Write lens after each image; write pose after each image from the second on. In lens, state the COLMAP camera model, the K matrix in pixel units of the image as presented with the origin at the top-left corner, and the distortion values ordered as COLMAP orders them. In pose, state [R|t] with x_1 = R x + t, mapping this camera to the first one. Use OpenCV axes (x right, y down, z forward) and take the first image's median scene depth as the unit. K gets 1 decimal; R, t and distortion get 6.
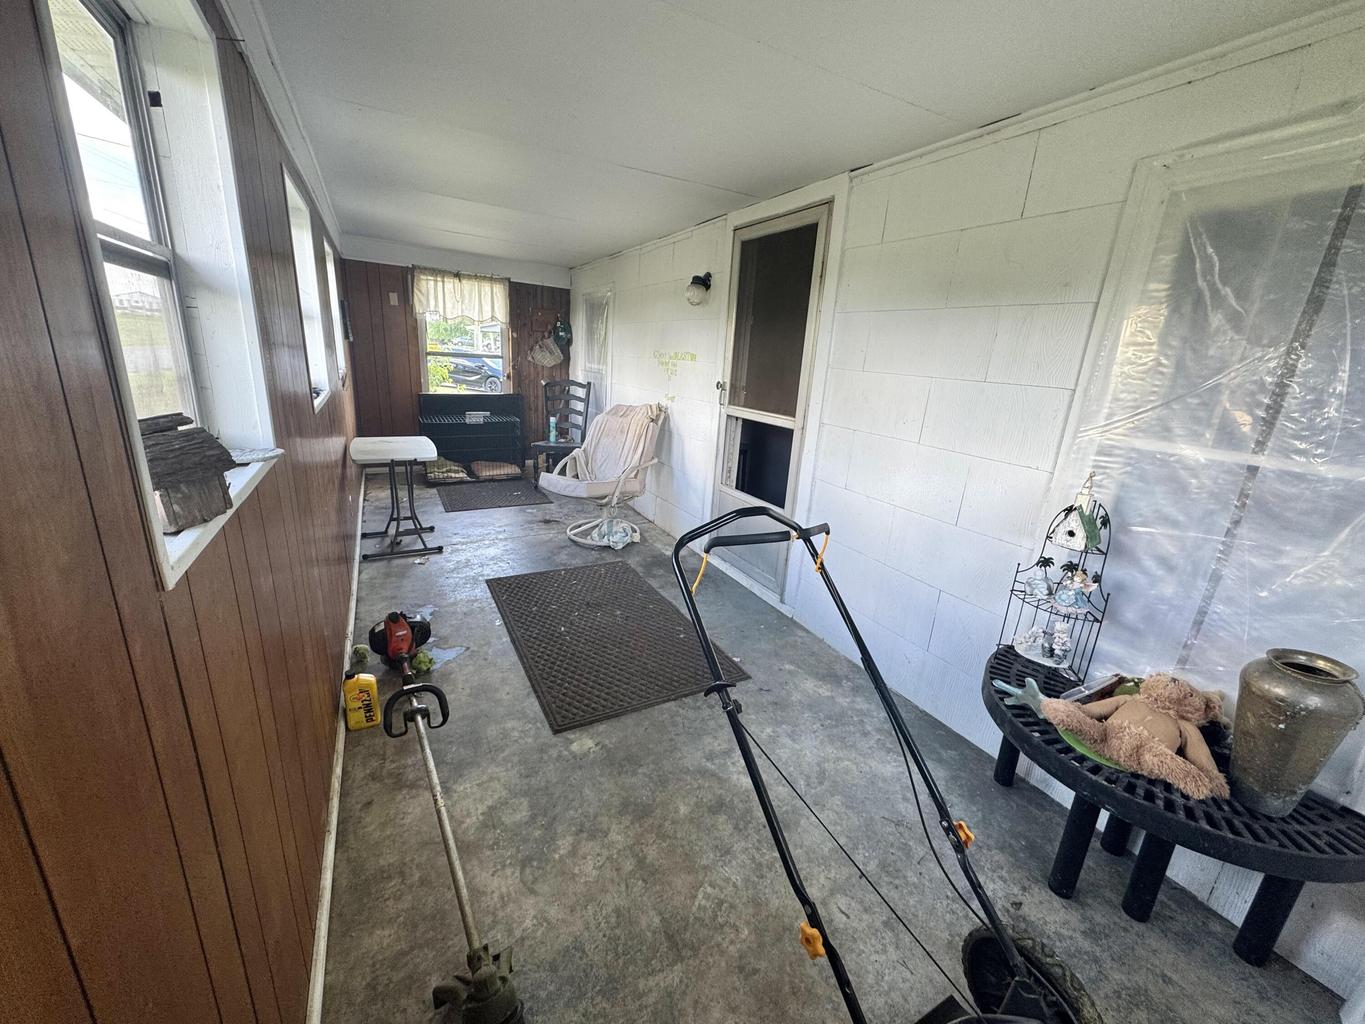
lens RADIAL K [[550.2, 0, 683.3], [0, 550.2, 514.0], [0, 0, 1]] dist [-0.005195, 0.000023]
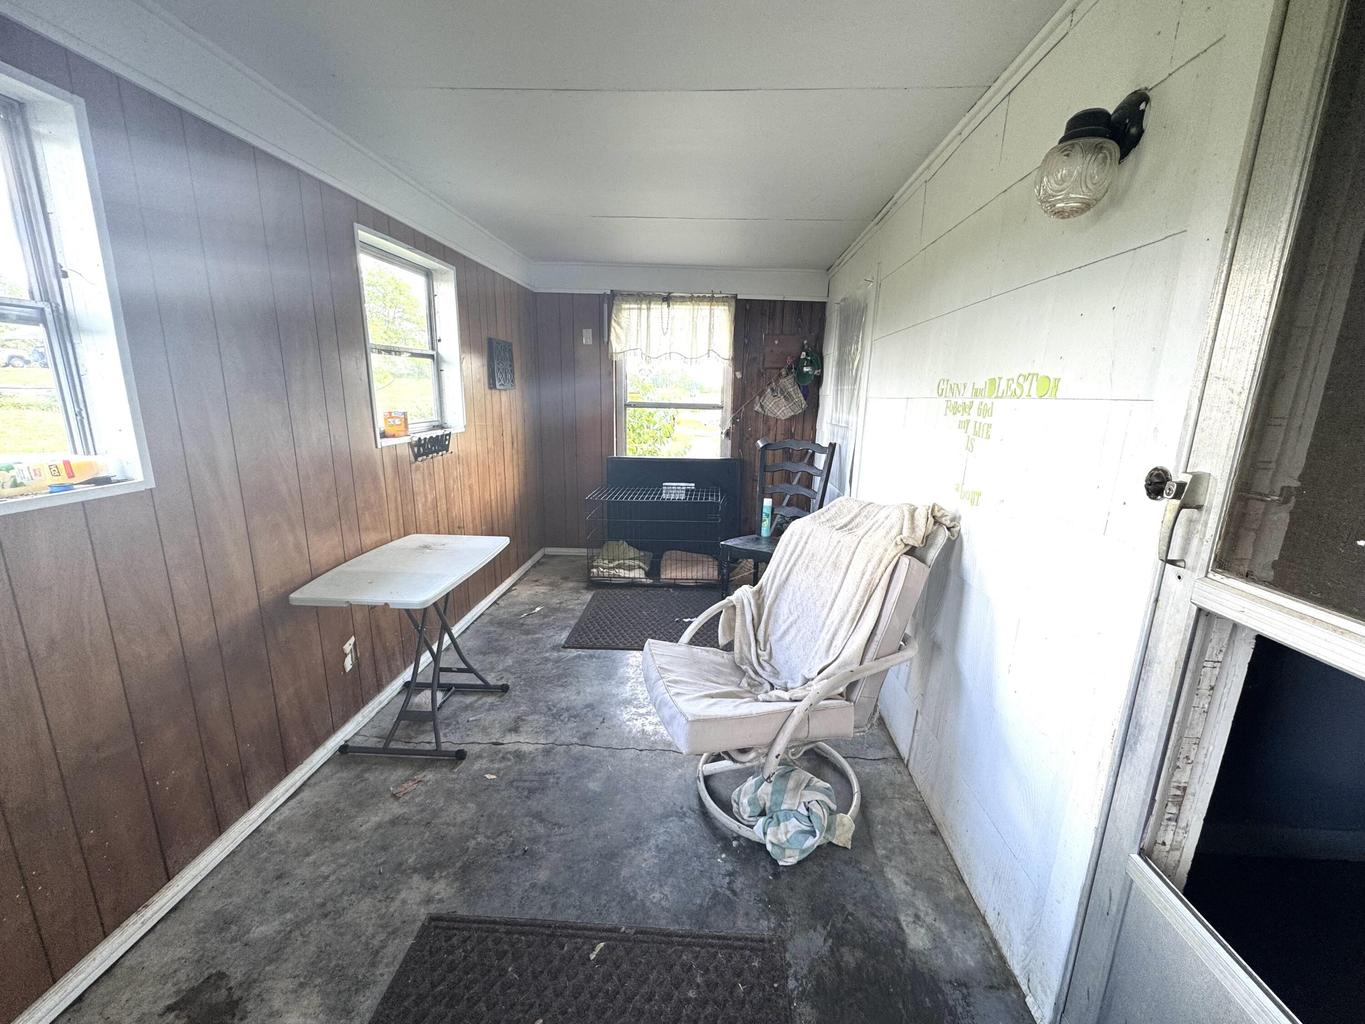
lens RADIAL K [[550.2, 0, 681.0], [0, 550.2, 516.3], [0, 0, 1]] dist [-0.005195, 0.000023]
pose [[0.851883, 0.073088, -0.518607, 0.004650], [-0.116454, 0.991860, -0.051508, -0.115337], [0.510620, 0.104273, 0.853460, 0.428871]]
